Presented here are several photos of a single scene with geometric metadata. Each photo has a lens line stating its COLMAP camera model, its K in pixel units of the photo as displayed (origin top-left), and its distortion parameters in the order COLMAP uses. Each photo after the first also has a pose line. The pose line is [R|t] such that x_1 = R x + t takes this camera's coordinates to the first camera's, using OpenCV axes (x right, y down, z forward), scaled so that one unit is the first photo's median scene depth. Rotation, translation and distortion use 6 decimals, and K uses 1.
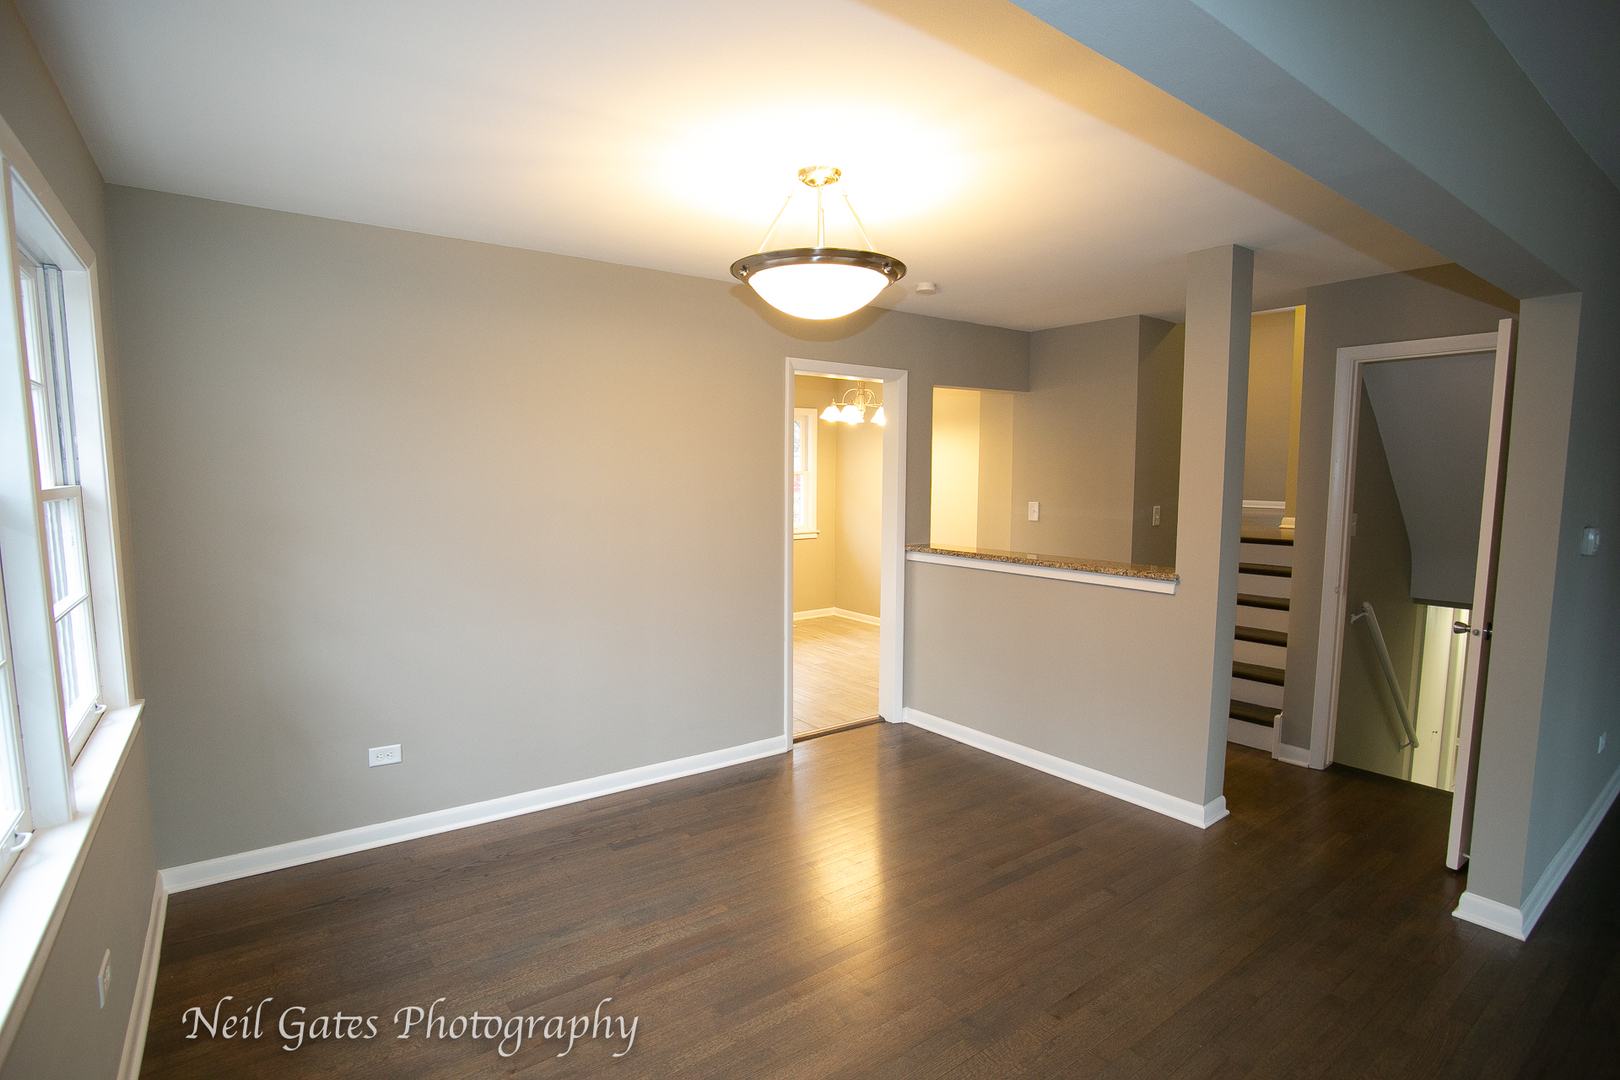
lens RADIAL K [[790.6, 0, 796.7], [0, 790.6, 550.2], [0, 0, 1]] dist [-0.082812, 0.038588]
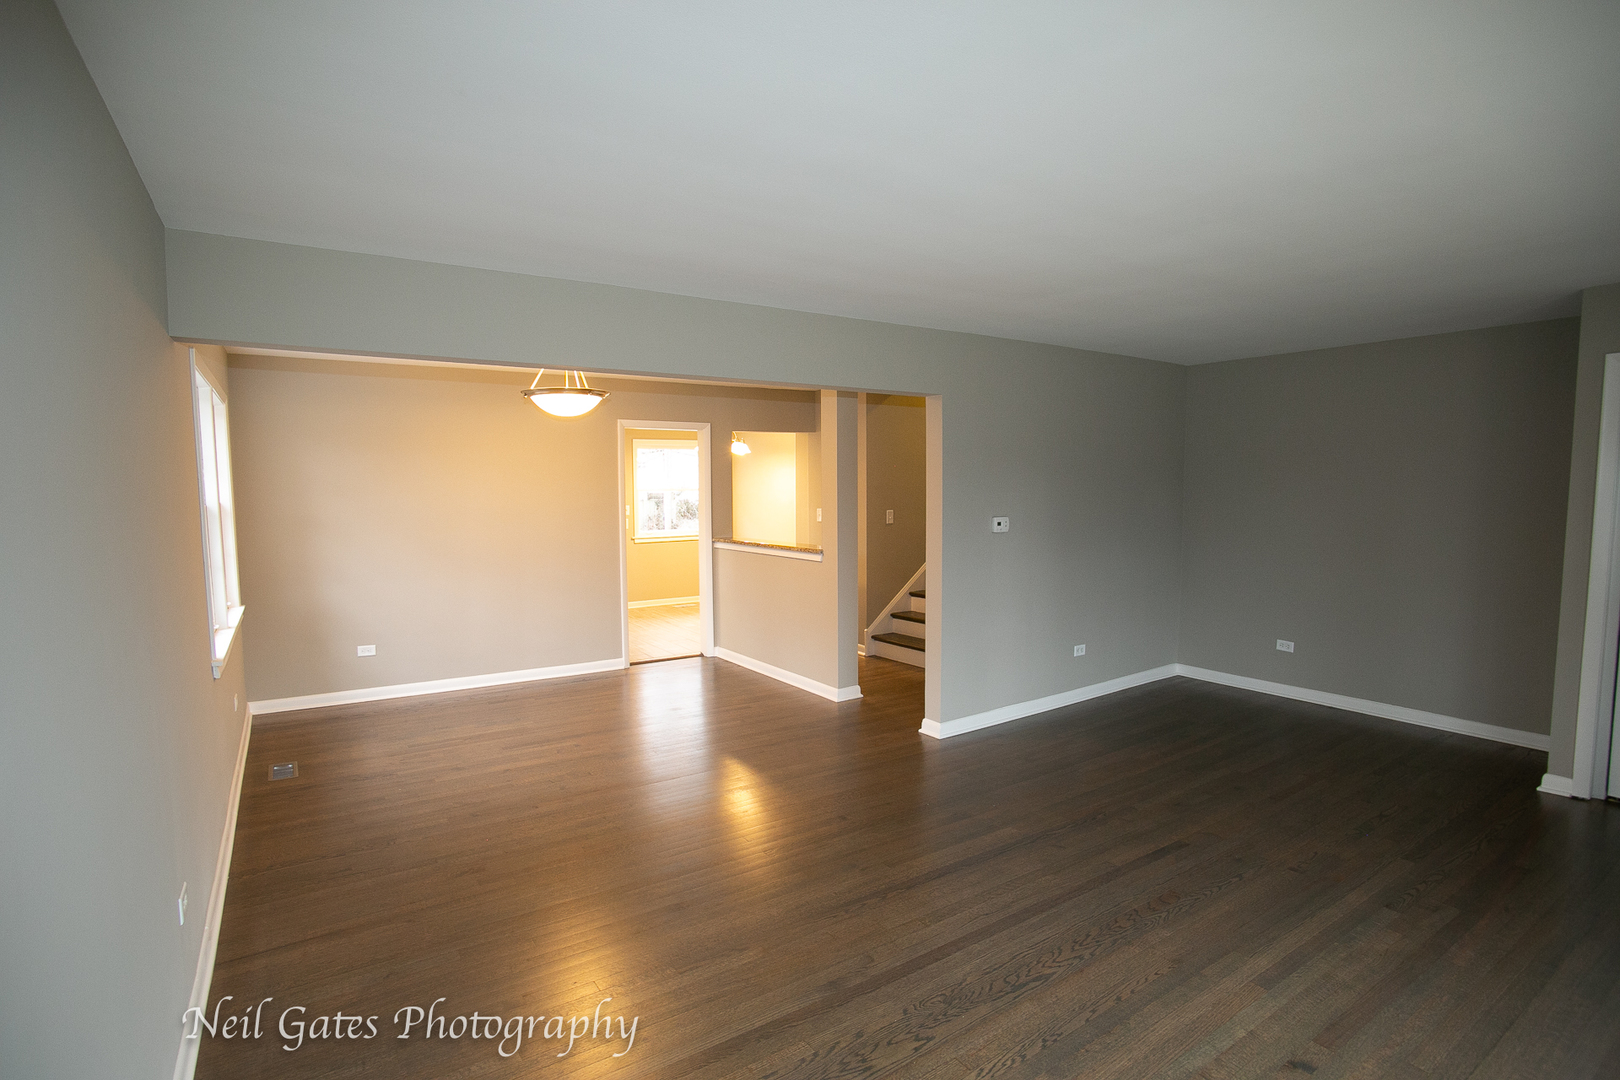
lens RADIAL K [[790.6, 0, 796.7], [0, 790.6, 550.2], [0, 0, 1]] dist [-0.082812, 0.038588]
pose [[0.998893, -0.004656, -0.046818, 0.436868], [0.003924, 0.999869, -0.015697, 0.049297], [0.046885, 0.015495, 0.998780, -0.597965]]
